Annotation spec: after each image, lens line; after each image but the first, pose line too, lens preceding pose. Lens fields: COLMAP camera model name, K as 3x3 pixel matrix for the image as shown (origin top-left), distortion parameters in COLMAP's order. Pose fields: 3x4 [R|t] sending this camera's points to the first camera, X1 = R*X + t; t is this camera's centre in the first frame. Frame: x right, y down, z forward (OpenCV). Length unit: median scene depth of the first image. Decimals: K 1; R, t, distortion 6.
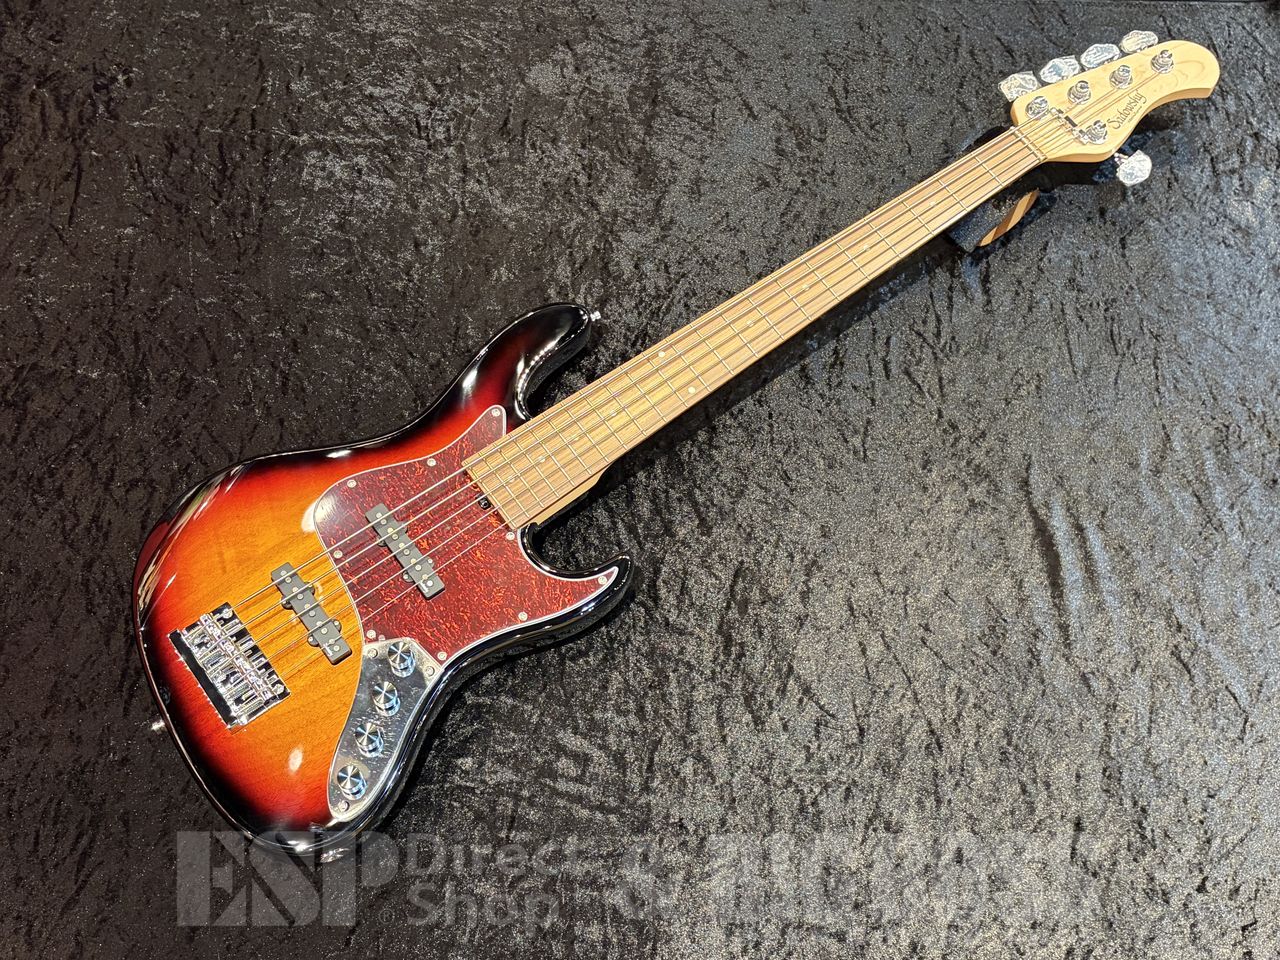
lens RADIAL K [[1587.8, 0, 640.0], [0, 1587.8, 480.0], [0, 0, 1]] dist [0.241947, -0.921884]
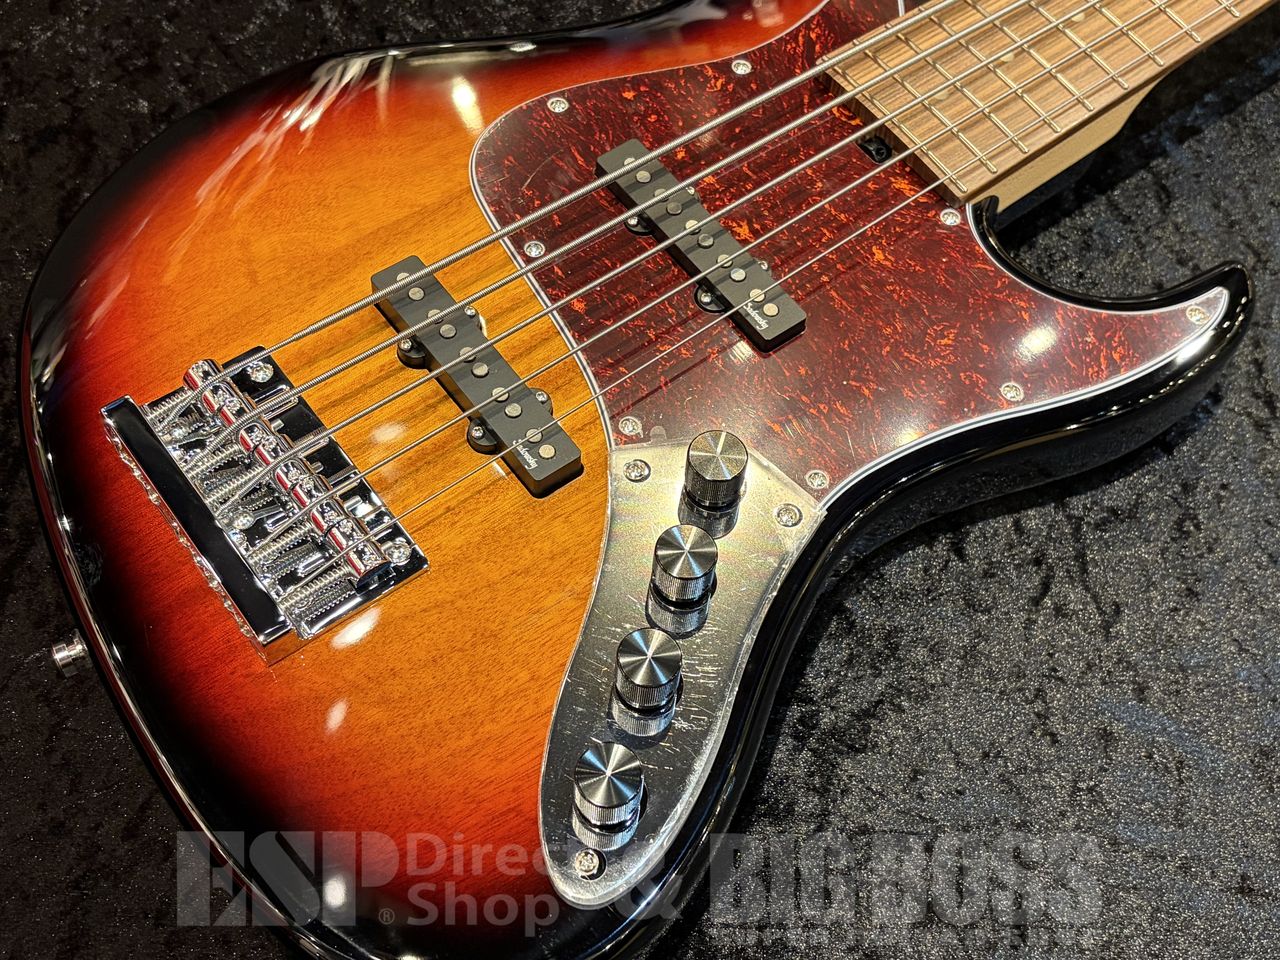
lens RADIAL K [[1597.4, 0, 637.2], [0, 1597.4, 483.1], [0, 0, 1]] dist [0.185555, -0.630176]
pose [[0.999998, 0.001256, -0.001653, -0.147067], [-0.001427, 0.994159, -0.107914, 0.134633], [0.001508, 0.107916, 0.994159, 0.549232]]
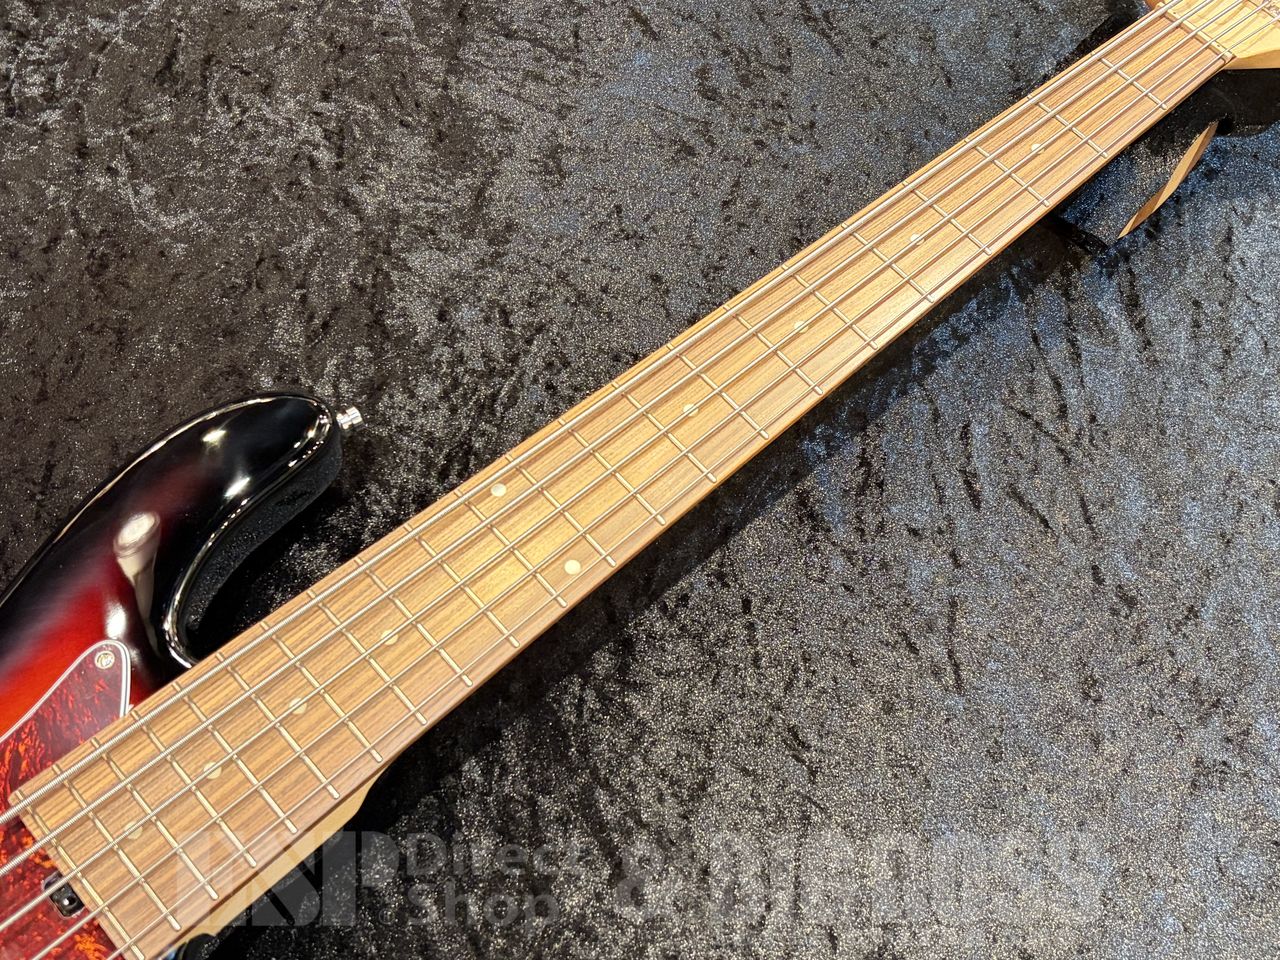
lens RADIAL K [[1560.4, 0, 640.0], [0, 1560.4, 480.0], [0, 0, 1]] dist [0.136382, -0.445795]
pose [[0.994972, -0.071441, 0.070196, 0.021754], [0.077120, 0.993658, -0.081835, -0.042158], [-0.063904, 0.086837, 0.994171, 0.548428]]
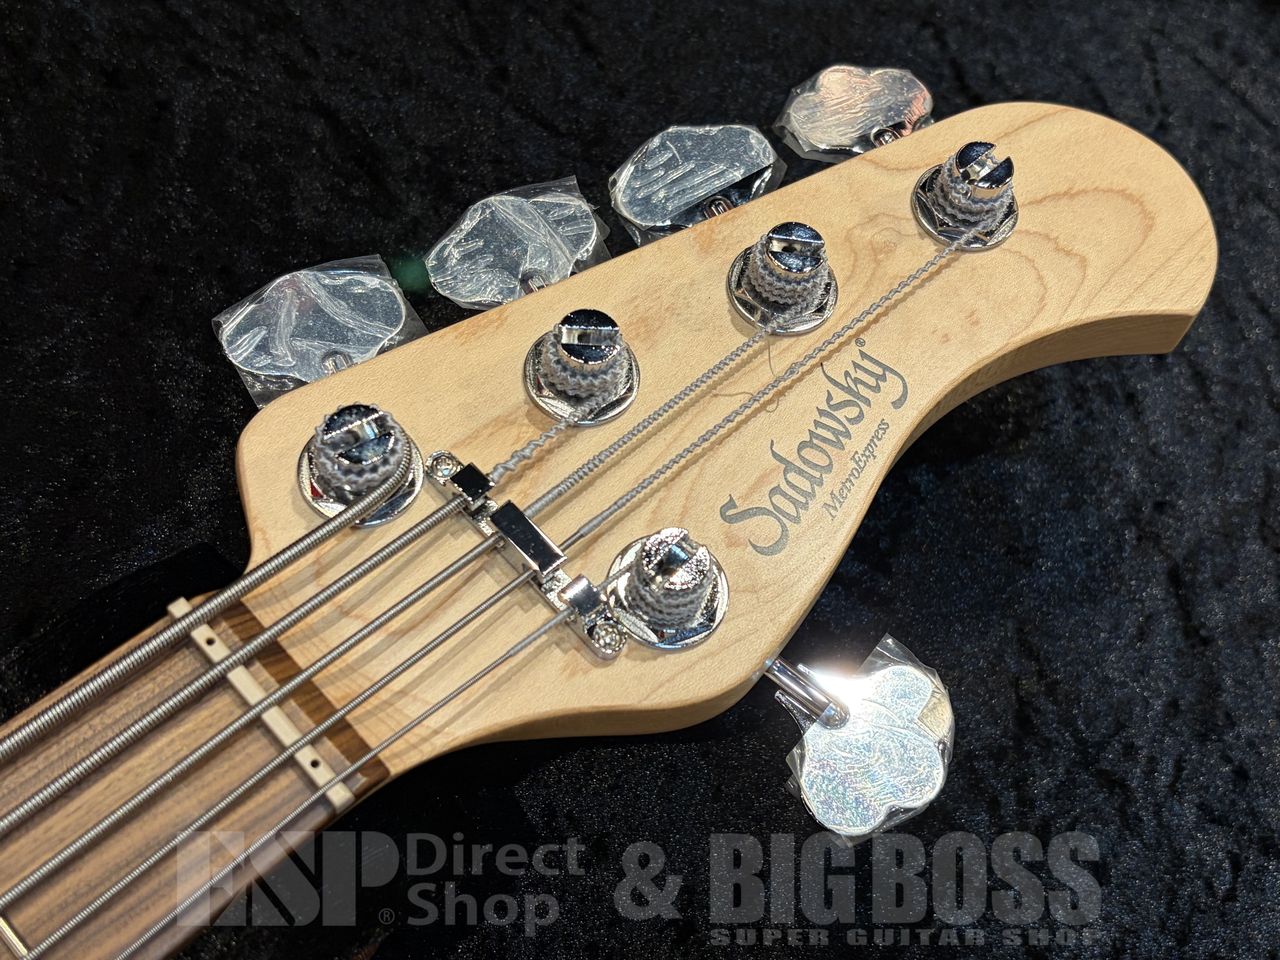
lens RADIAL K [[1588.0, 0, 640.0], [0, 1588.0, 480.0], [0, 0, 1]] dist [0.012104, -0.873429]
pose [[0.988122, -0.049530, 0.145470, 0.266762], [0.055684, 0.997704, -0.038539, -0.232668], [-0.143227, 0.046182, 0.988612, 0.858251]]
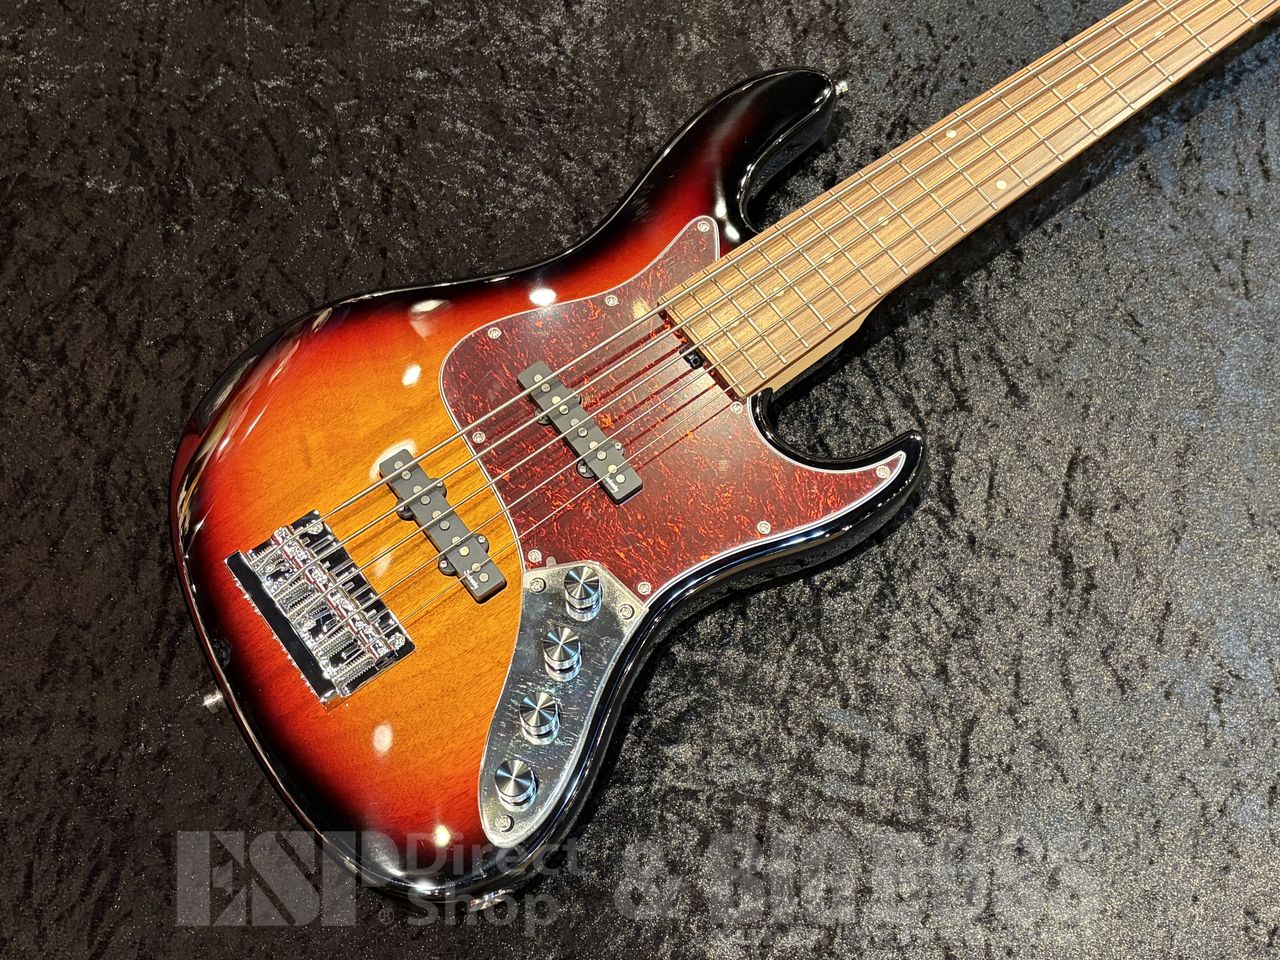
lens RADIAL K [[1587.8, 0, 640.0], [0, 1587.8, 480.0], [0, 0, 1]] dist [0.241947, -0.921884]
pose [[0.999361, -0.015225, -0.032327, -0.092223], [0.015755, 0.999745, 0.016193, 0.049431], [0.032073, -0.016692, 0.999346, 0.316153]]
